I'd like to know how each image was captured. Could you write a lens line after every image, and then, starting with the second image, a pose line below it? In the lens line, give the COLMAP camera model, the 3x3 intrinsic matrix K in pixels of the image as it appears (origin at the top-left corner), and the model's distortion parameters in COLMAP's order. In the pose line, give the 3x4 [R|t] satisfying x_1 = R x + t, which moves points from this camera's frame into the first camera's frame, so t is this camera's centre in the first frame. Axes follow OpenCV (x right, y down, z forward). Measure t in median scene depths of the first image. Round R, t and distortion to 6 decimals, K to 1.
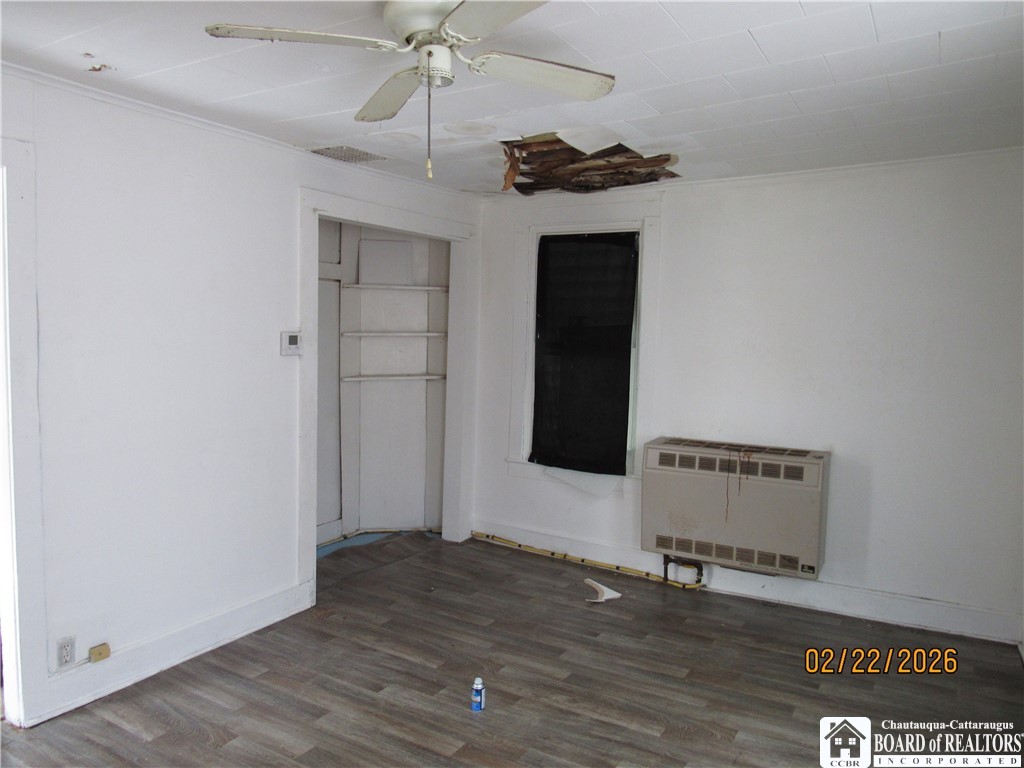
lens RADIAL K [[727.4, 0, 509.5], [0, 727.4, 382.7], [0, 0, 1]] dist [-0.054678, 0.033650]
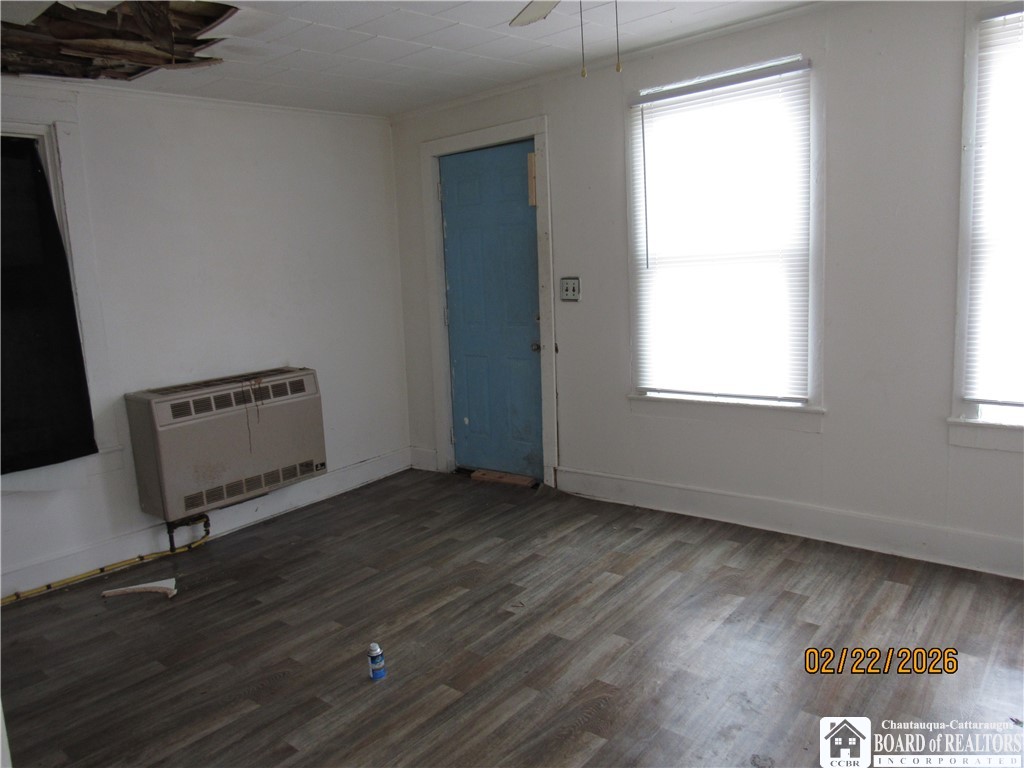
lens RADIAL K [[727.4, 0, 509.6], [0, 727.4, 383.8], [0, 0, 1]] dist [-0.054678, 0.033650]
pose [[0.147709, -0.188114, 0.970976, -0.605705], [0.131645, 0.976749, 0.169206, -0.022017], [-0.980230, 0.102831, 0.169039, 0.483508]]
